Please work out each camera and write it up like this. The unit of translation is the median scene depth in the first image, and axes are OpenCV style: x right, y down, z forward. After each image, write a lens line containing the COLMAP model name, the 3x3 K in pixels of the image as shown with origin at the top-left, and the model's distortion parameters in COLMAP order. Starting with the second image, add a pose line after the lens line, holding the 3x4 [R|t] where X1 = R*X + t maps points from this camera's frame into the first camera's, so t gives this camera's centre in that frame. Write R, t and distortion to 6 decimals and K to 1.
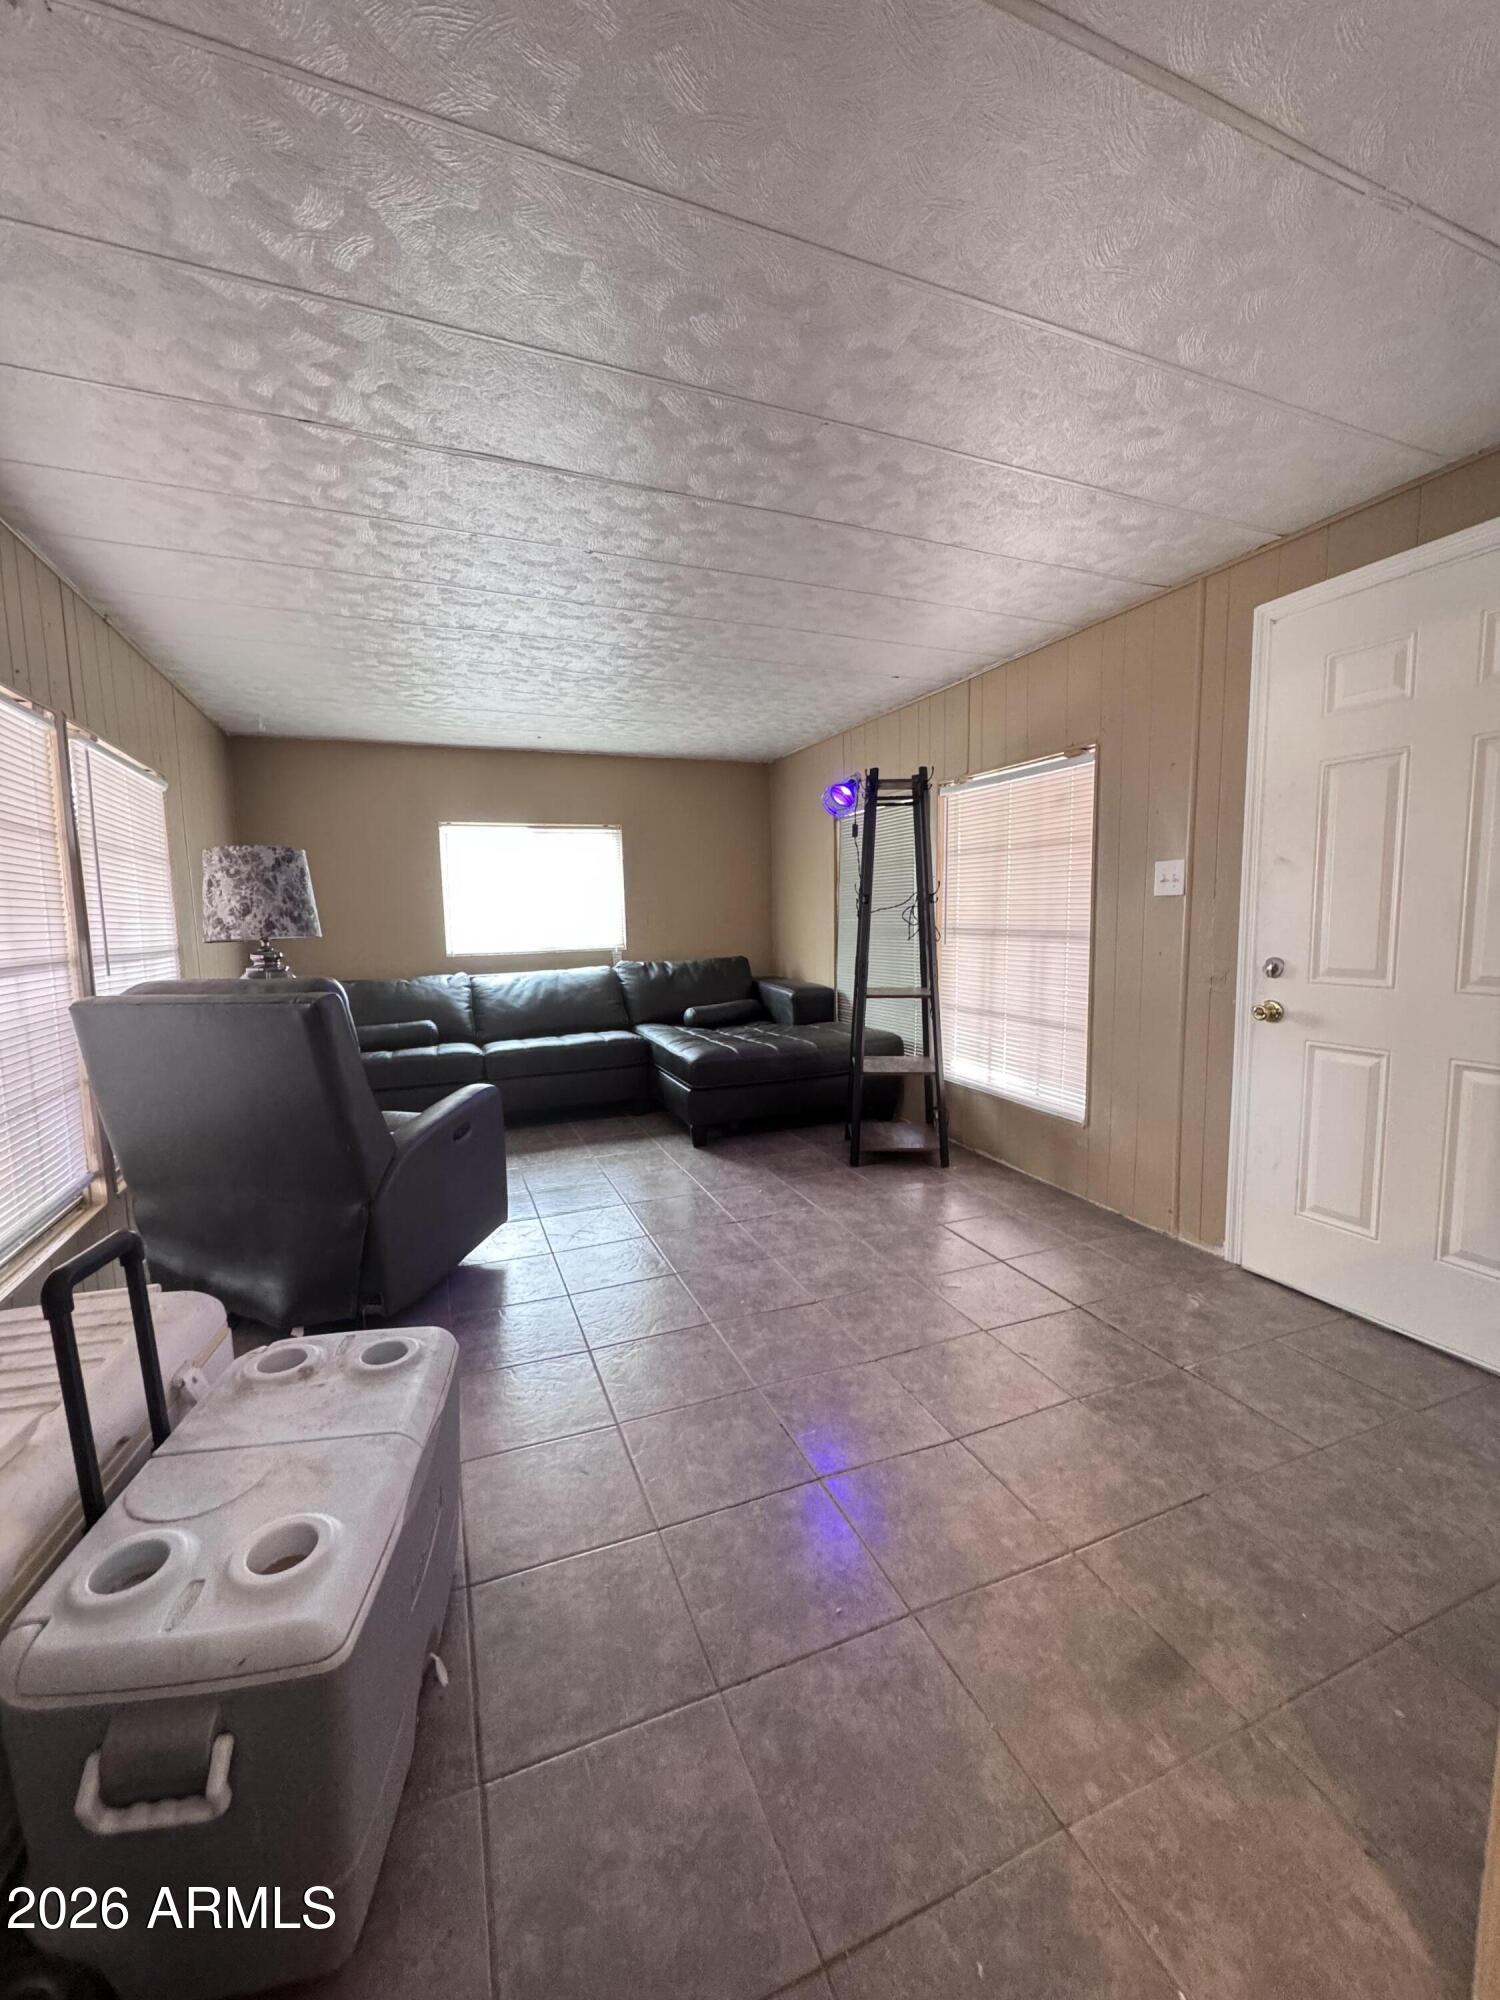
lens RADIAL K [[798.9, 0, 753.2], [0, 798.9, 999.5], [0, 0, 1]] dist [-0.000151, 0.000250]
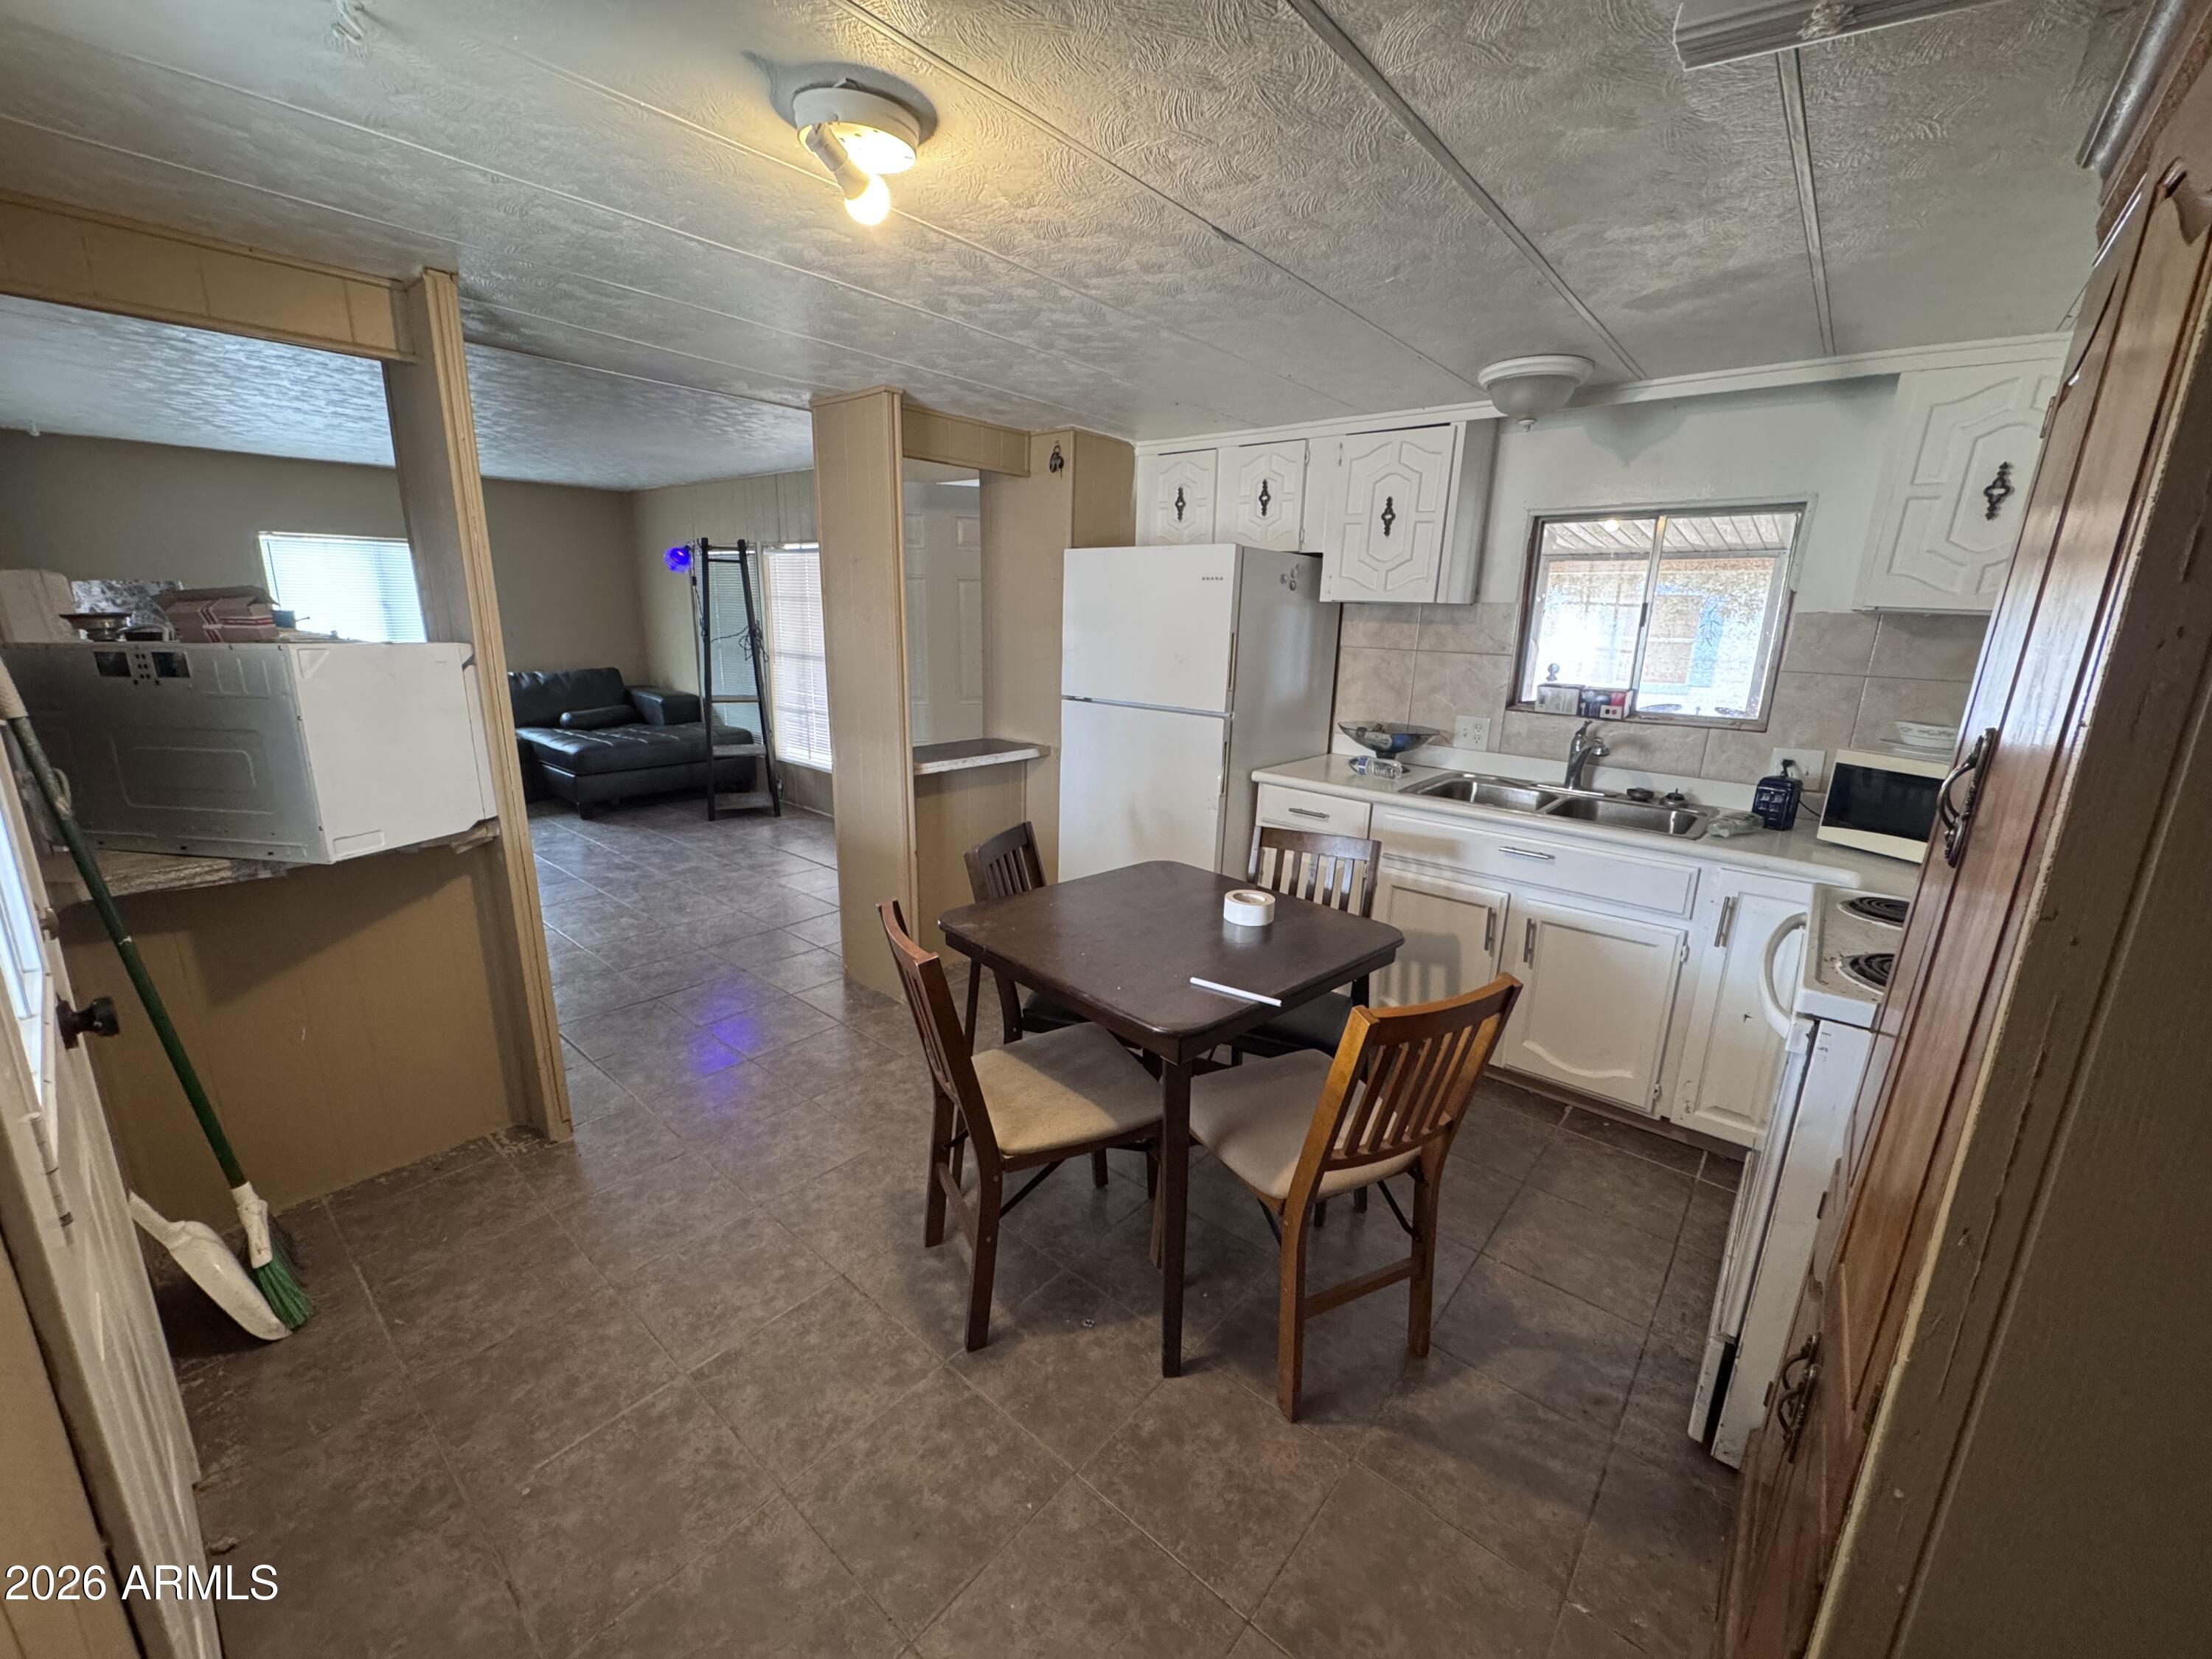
lens RADIAL K [[883.6, 0, 1107.7], [0, 883.6, 832.1], [0, 0, 1]] dist [-0.000151, 0.000250]
pose [[0.887798, -0.076011, 0.453912, 0.033448], [0.010247, 0.989287, 0.145621, 0.004001], [-0.460118, -0.124631, 0.879067, -0.695790]]
